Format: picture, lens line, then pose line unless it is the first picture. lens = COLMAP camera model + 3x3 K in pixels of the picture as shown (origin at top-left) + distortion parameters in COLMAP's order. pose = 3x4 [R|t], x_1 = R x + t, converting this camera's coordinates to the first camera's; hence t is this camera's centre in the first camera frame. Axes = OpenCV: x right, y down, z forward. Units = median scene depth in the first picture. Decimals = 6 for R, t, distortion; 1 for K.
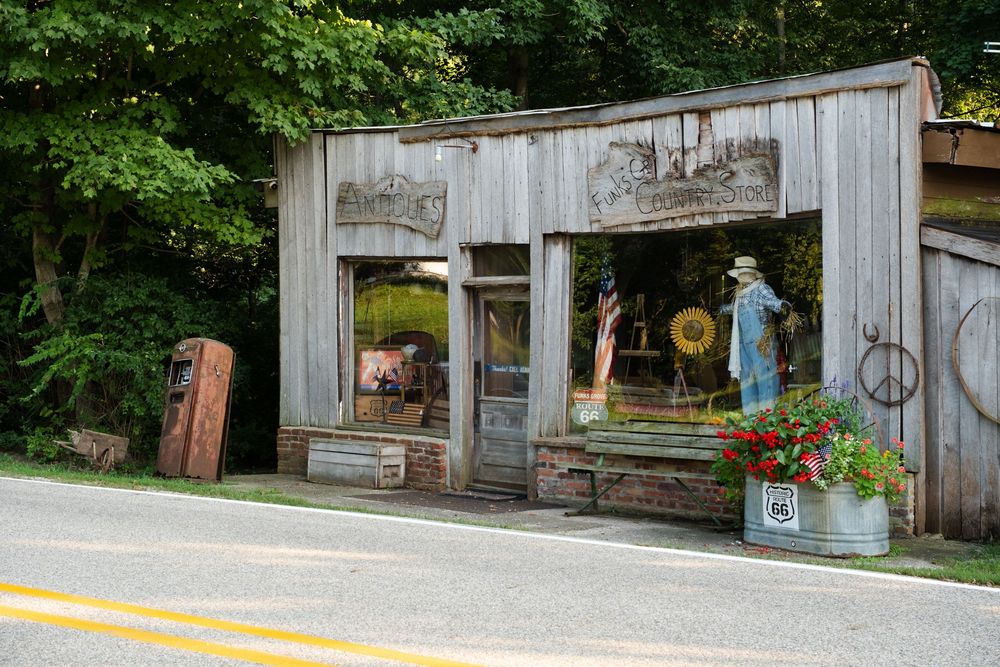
lens RADIAL K [[1663.7, 0, 500.0], [0, 1663.7, 333.5], [0, 0, 1]] dist [0.028640, 0.016106]
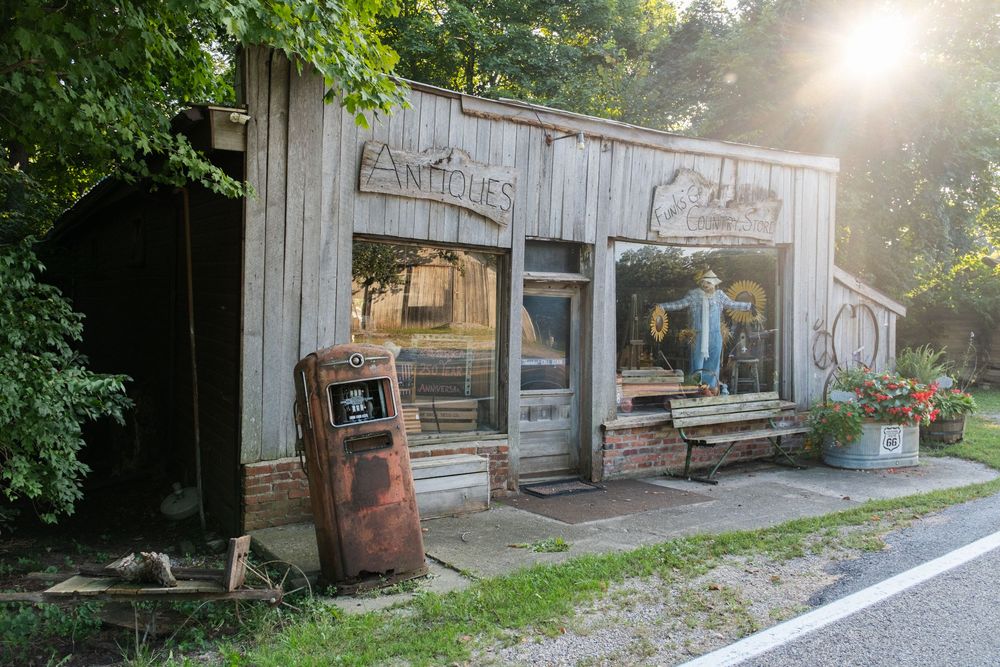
lens RADIAL K [[777.2, 0, 500.0], [0, 777.2, 333.5], [0, 0, 1]] dist [0.002027, 0.001821]
pose [[0.251050, -0.026274, 0.967617, -0.484330], [-0.001582, 0.999619, 0.027554, -0.010131], [-0.967973, -0.008448, 0.250913, 0.933435]]
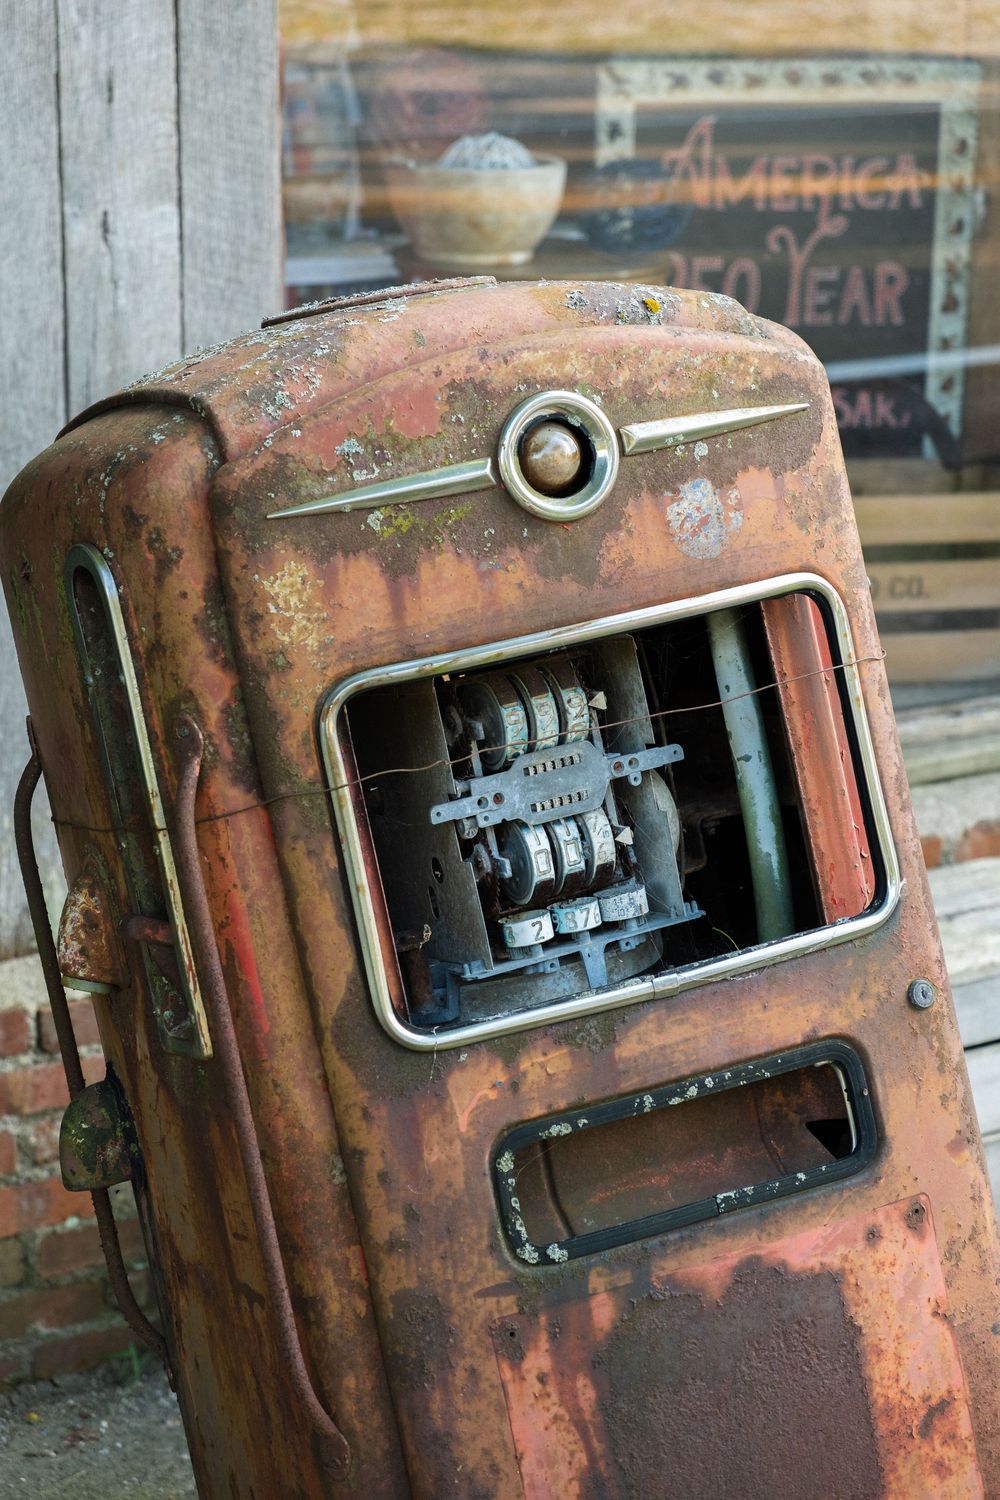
lens RADIAL K [[3234.0, 0, 500.0], [0, 3234.0, 750.0], [0, 0, 1]] dist [0.022389, 0.142629]
pose [[0.280248, -0.264724, 0.922704, -0.338827], [0.027072, 0.963019, 0.268069, -0.017329], [-0.959546, -0.050146, 0.277051, 1.027762]]
